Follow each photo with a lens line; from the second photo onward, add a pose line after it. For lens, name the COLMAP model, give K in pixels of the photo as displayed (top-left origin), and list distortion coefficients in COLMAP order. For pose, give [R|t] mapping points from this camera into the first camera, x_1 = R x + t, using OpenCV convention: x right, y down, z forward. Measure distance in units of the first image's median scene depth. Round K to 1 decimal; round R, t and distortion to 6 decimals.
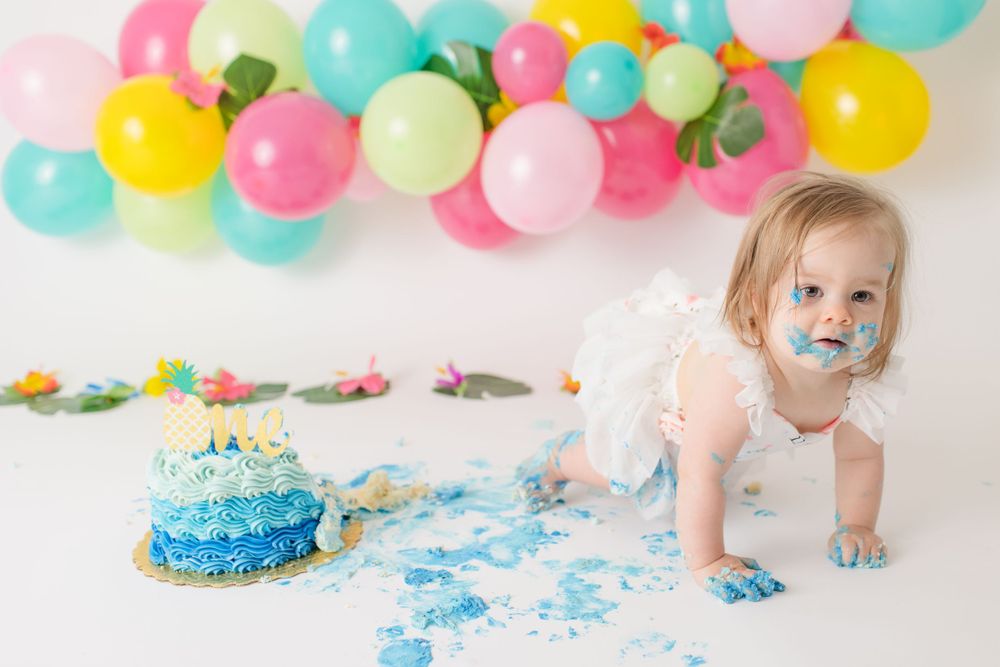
lens RADIAL K [[967.8, 0, 510.3], [0, 967.8, 335.6], [0, 0, 1]] dist [0.001927, -0.001395]
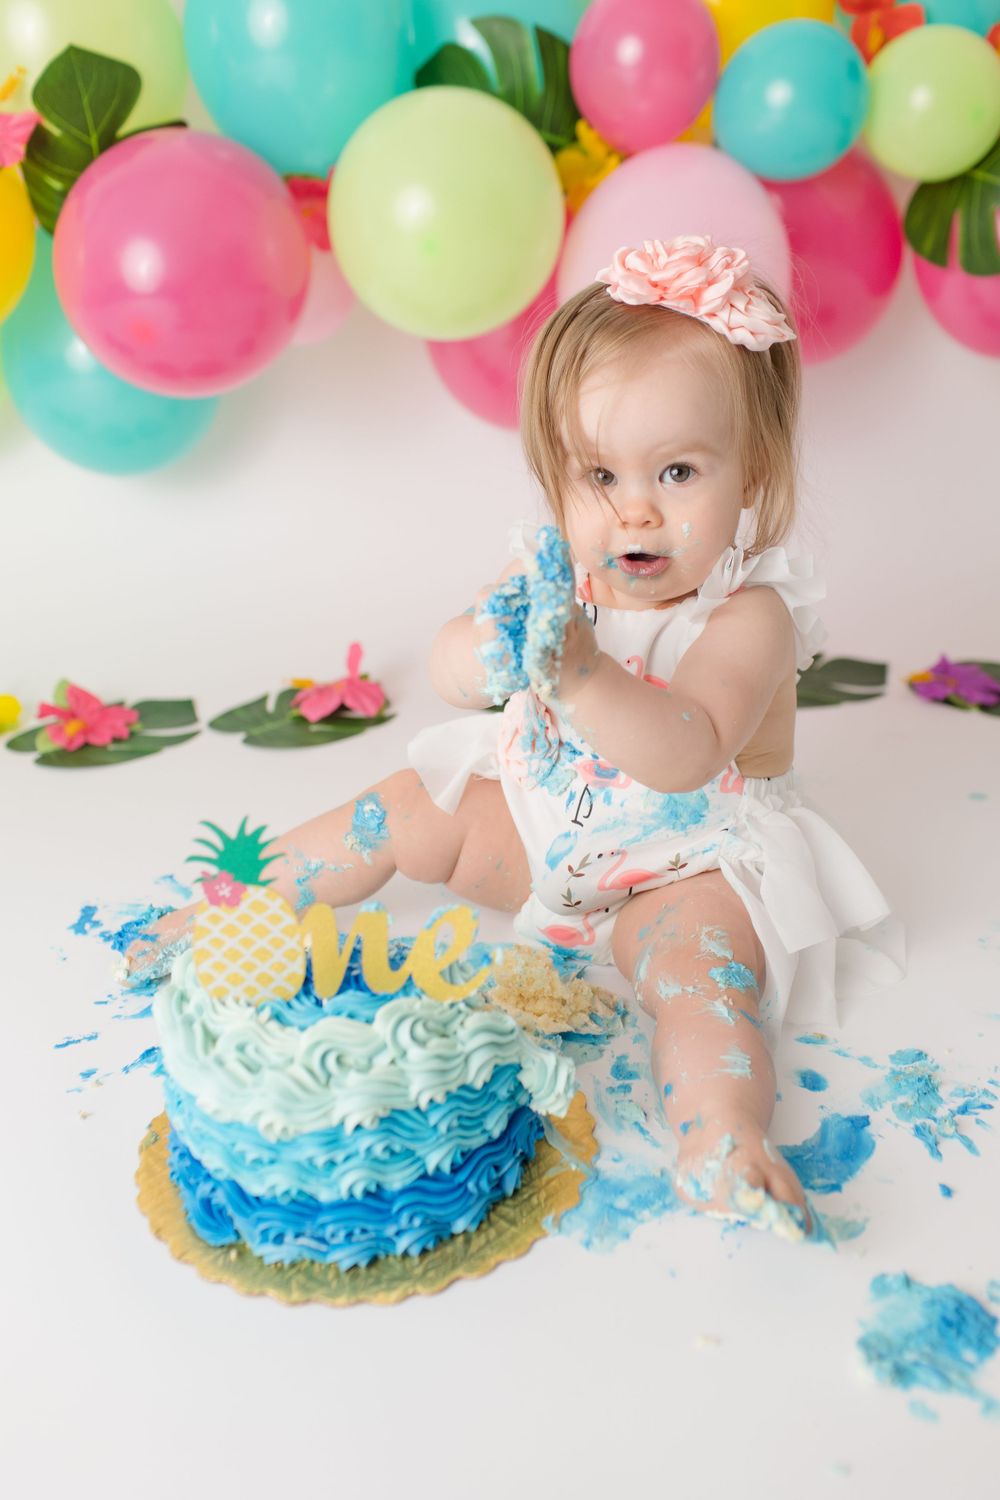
lens RADIAL K [[1393.1, 0, 493.3], [0, 1393.1, 730.2], [0, 0, 1]] dist [-0.007525, -0.007202]
pose [[0.987065, -0.072241, 0.143123, -0.193369], [0.044200, 0.980750, 0.190198, -0.079660], [-0.154108, -0.181412, 0.971257, 0.234205]]
